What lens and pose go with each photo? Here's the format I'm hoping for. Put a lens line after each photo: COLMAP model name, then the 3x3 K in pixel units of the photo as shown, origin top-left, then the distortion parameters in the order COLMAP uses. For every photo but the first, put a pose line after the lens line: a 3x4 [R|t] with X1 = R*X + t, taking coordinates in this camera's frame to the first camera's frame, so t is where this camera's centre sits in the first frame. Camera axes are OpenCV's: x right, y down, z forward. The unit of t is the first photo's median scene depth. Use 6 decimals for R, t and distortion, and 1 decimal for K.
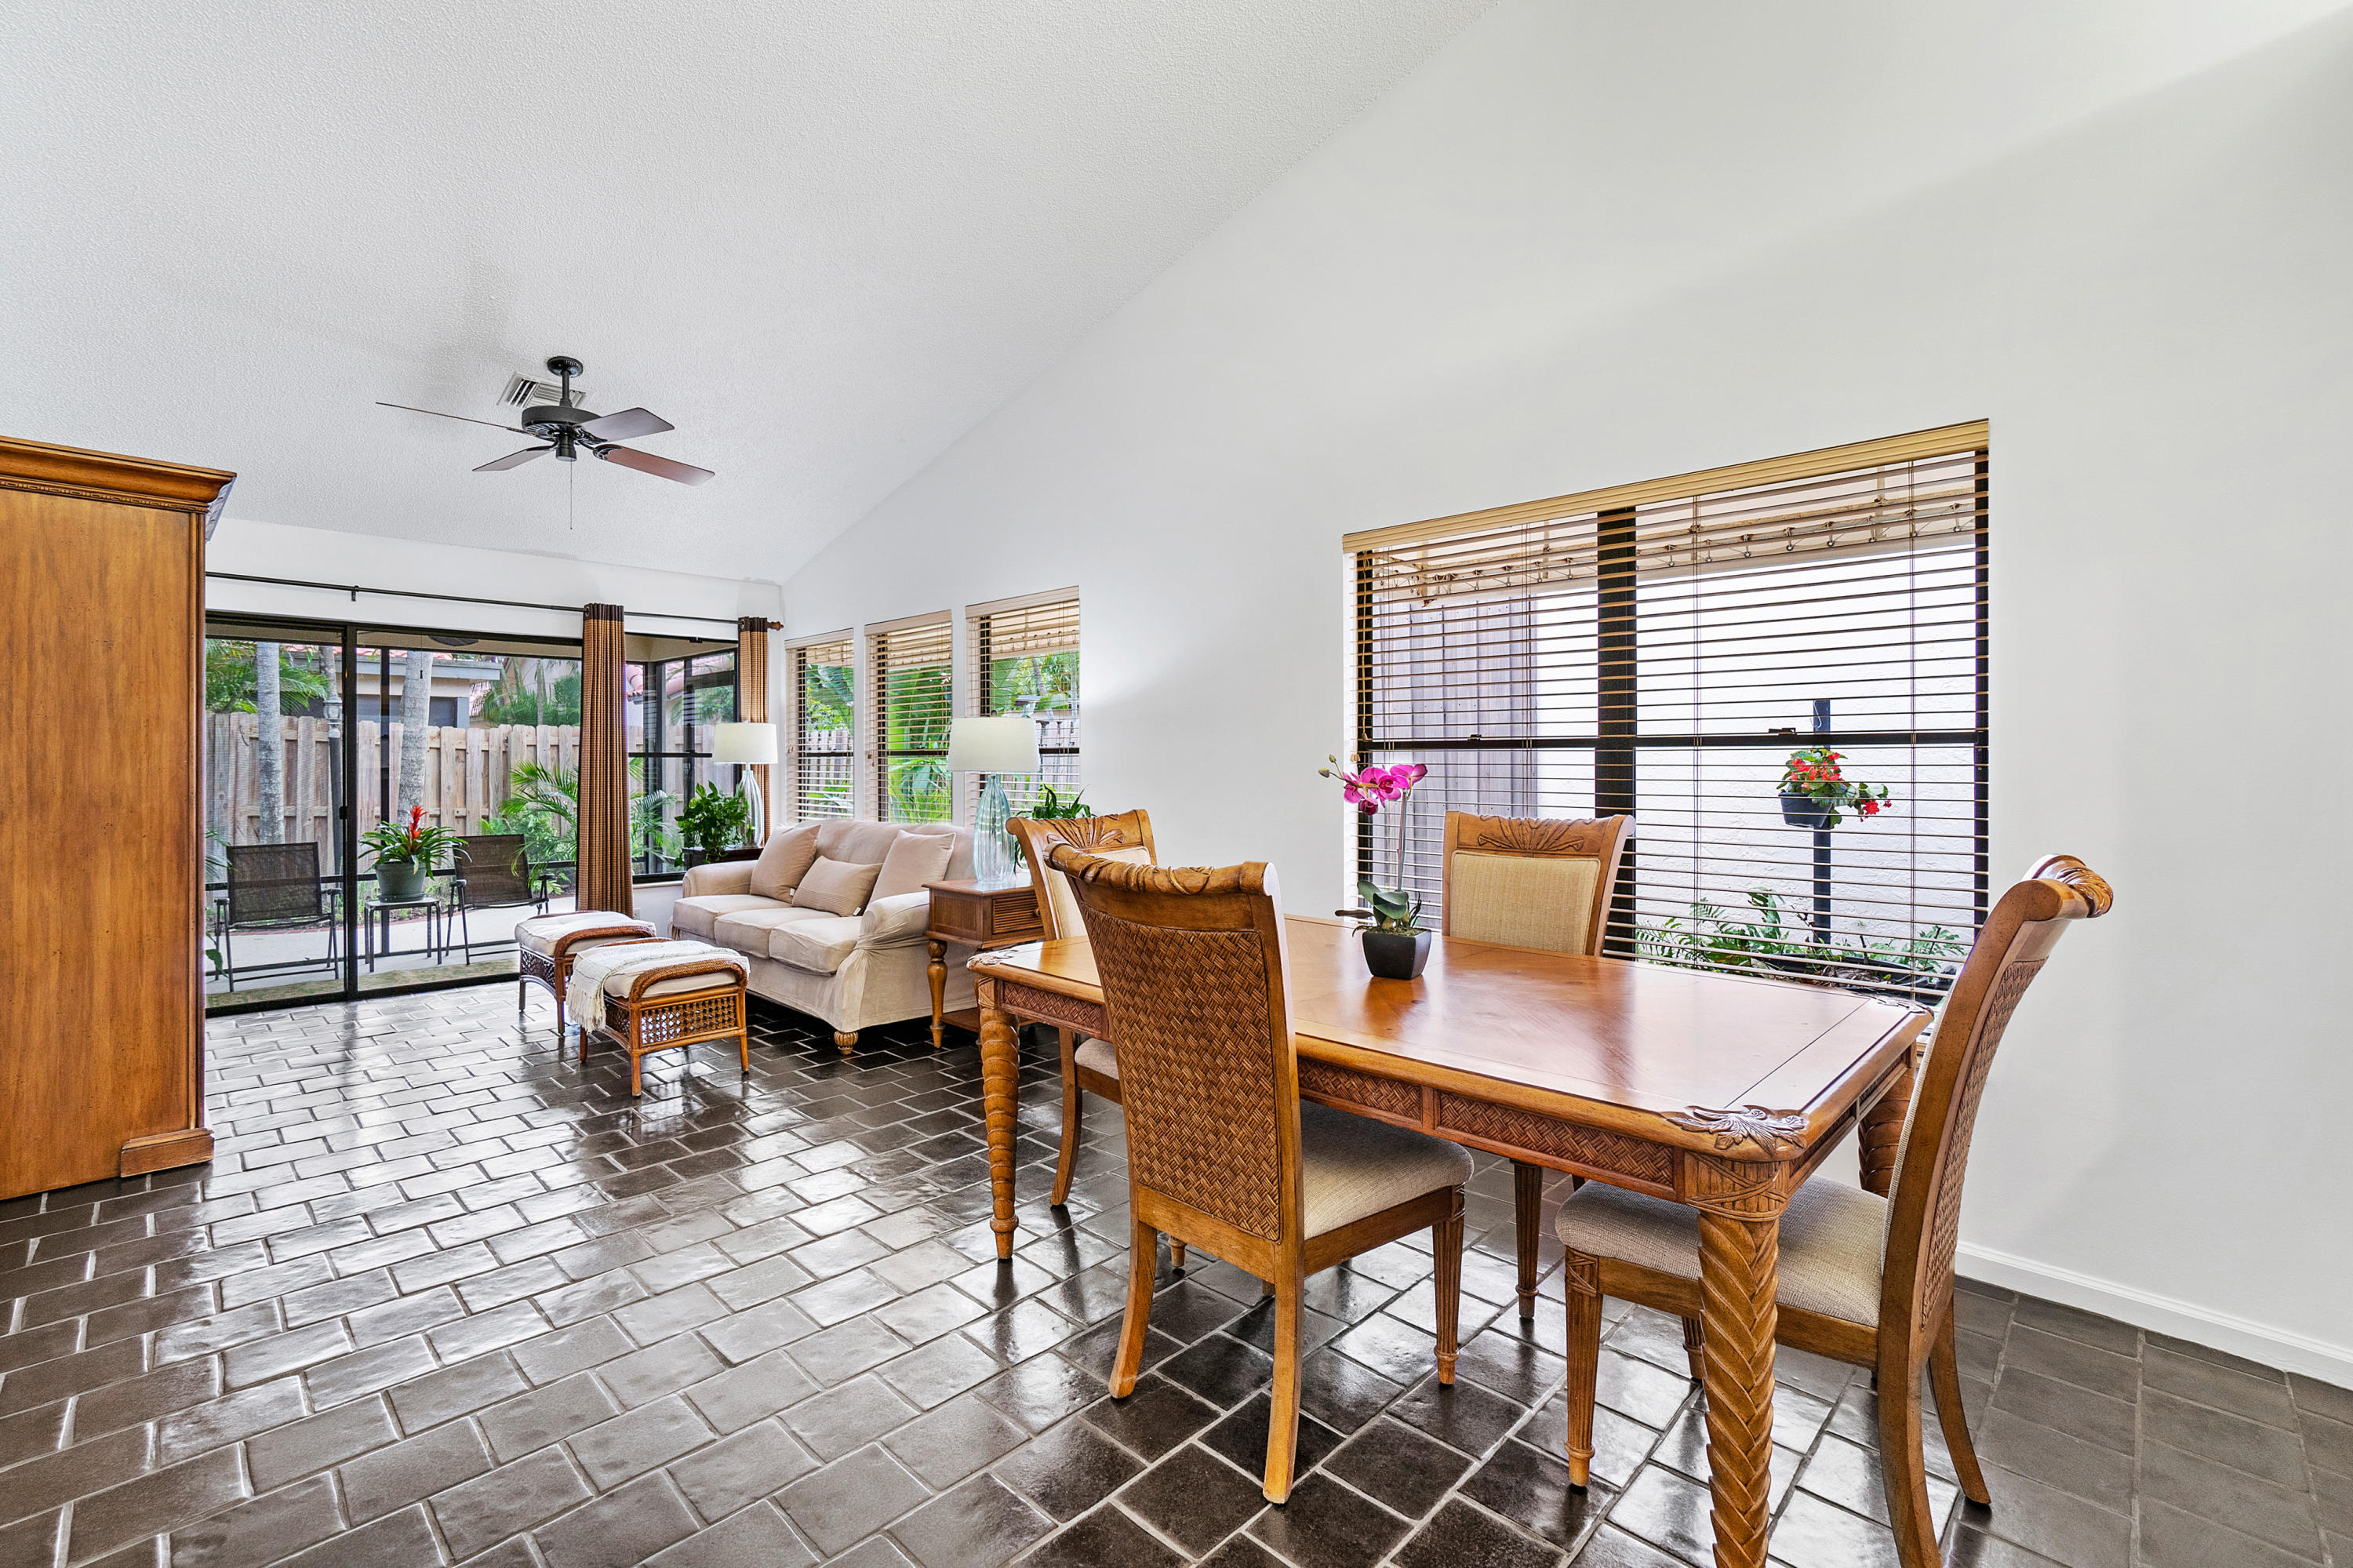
lens RADIAL K [[1043.6, 0, 1163.6], [0, 1043.6, 763.3], [0, 0, 1]] dist [-0.023125, 0.007074]
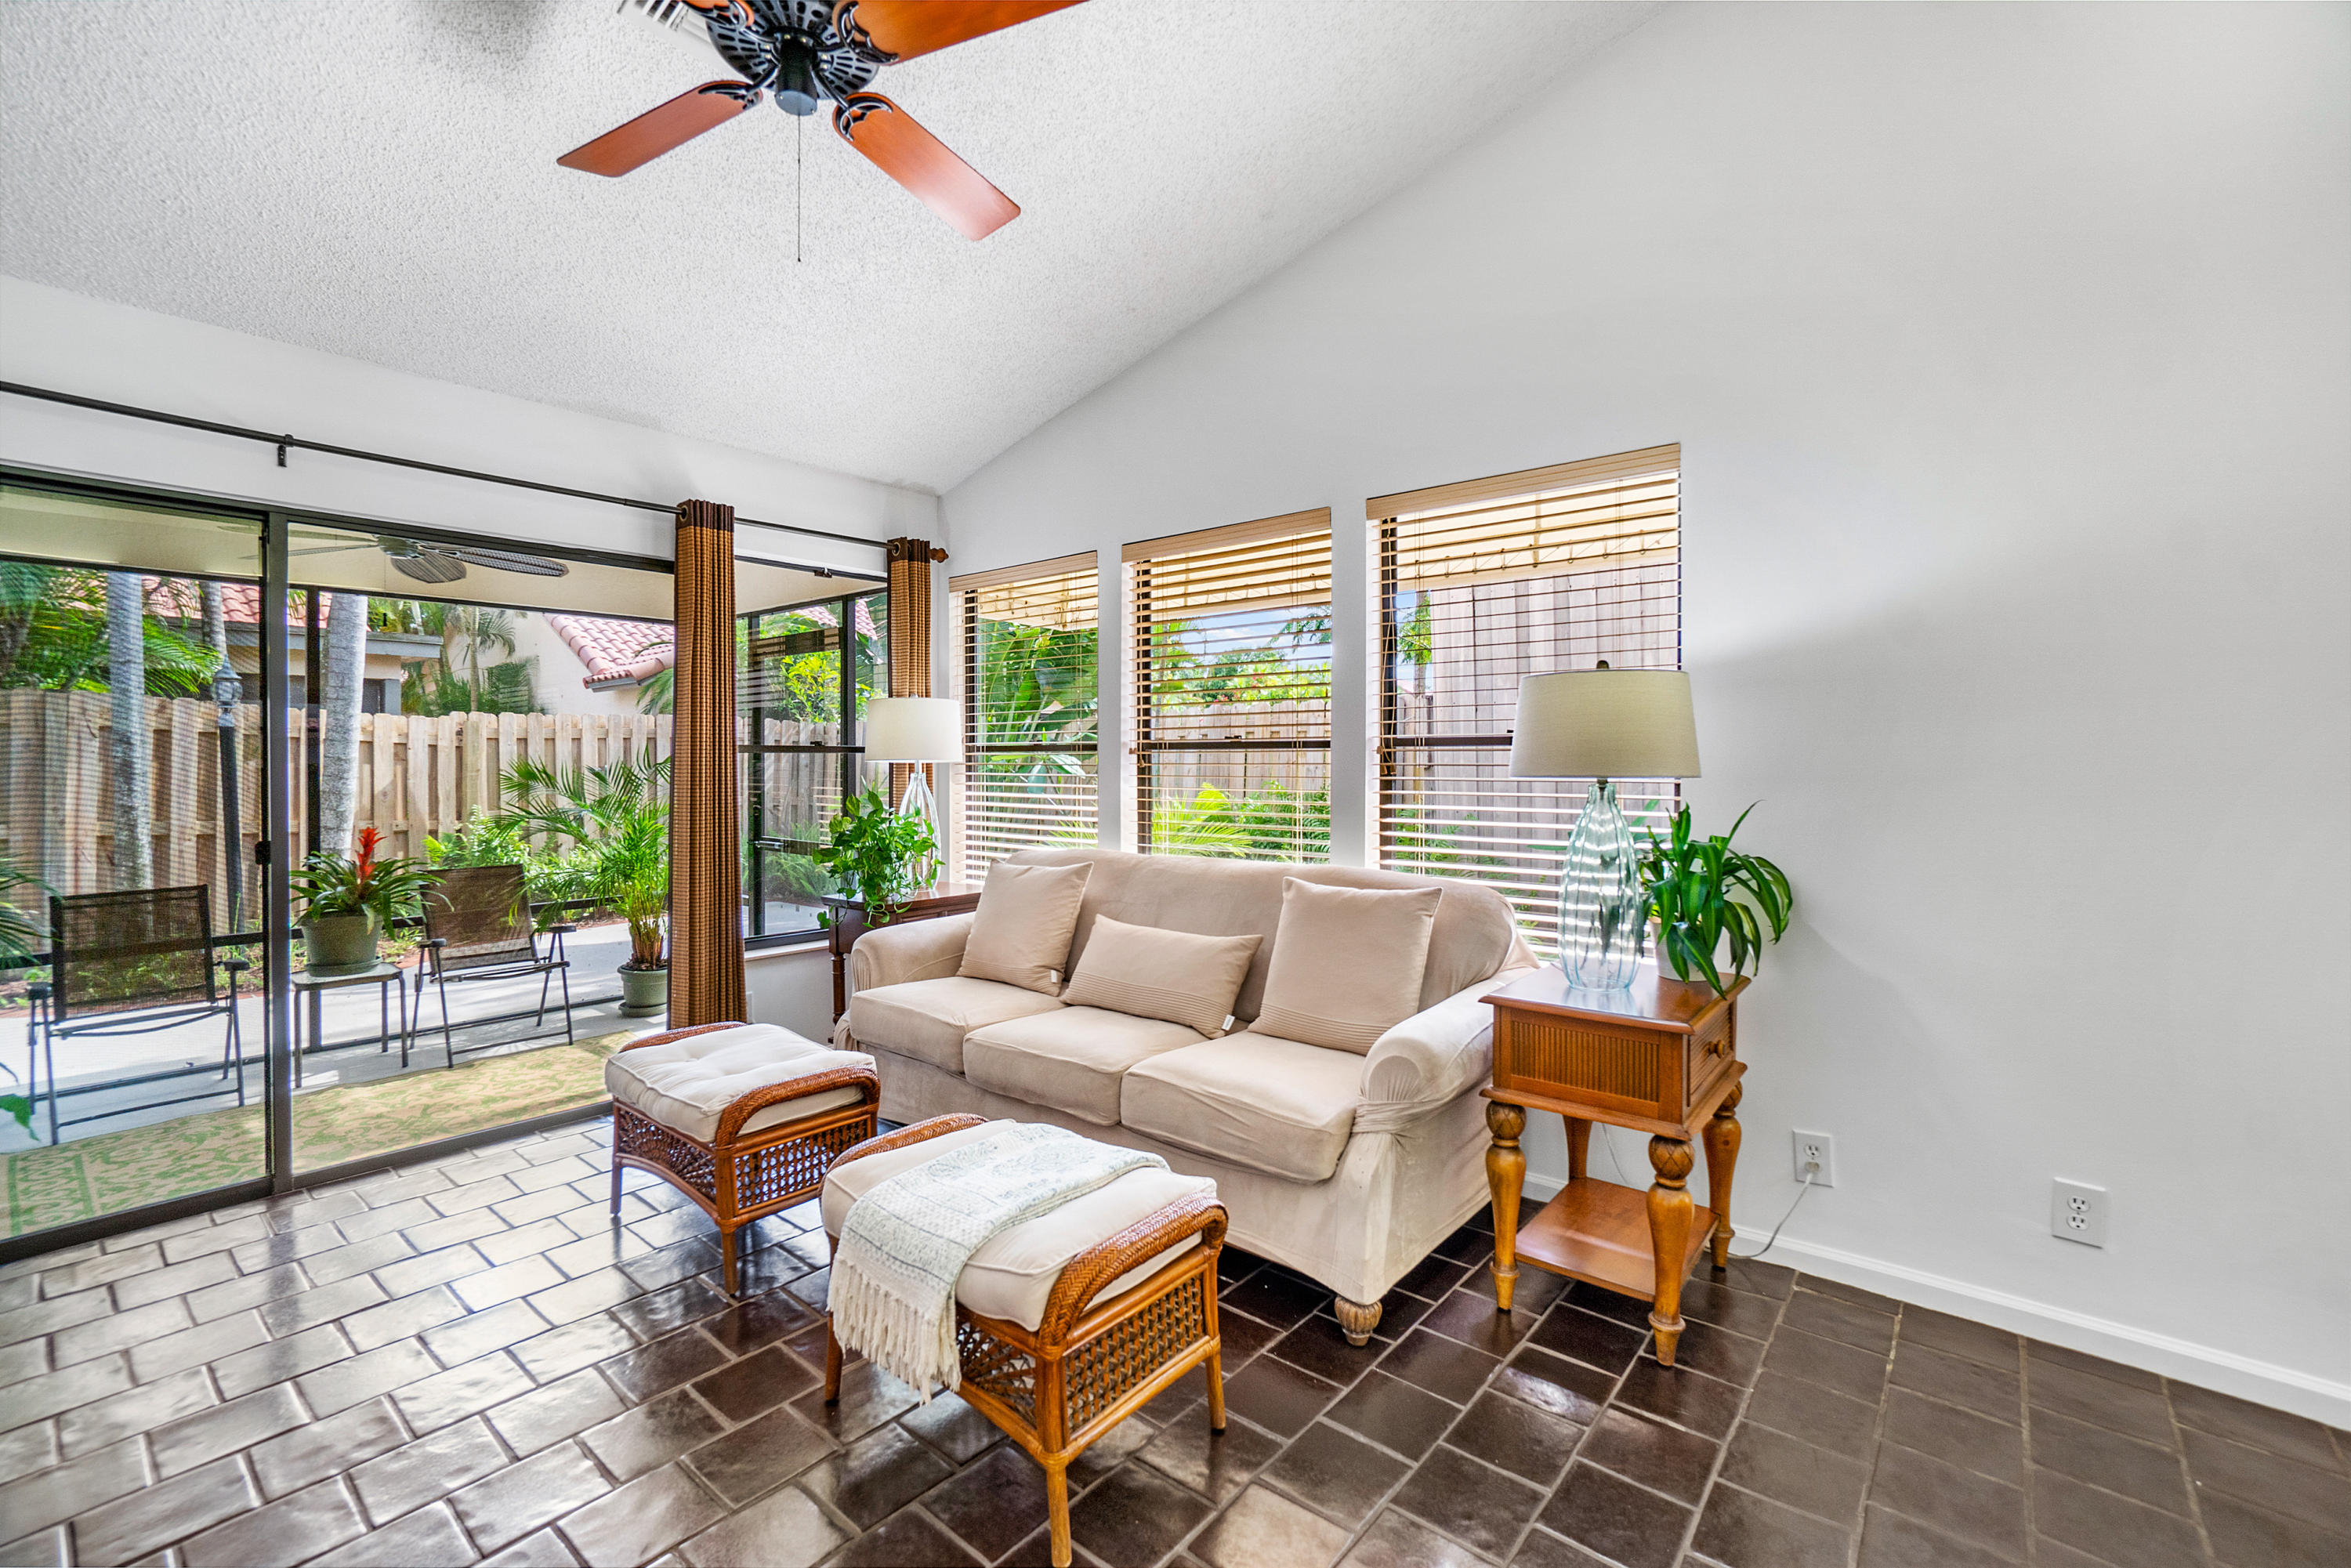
lens RADIAL K [[1042.6, 0, 1188.4], [0, 1042.6, 773.0], [0, 0, 1]] dist [-0.023125, 0.007074]
pose [[0.996715, -0.001428, 0.080973, -0.263944], [0.000429, 0.999924, 0.012355, -0.001087], [-0.080984, -0.012280, 0.996640, 0.315625]]
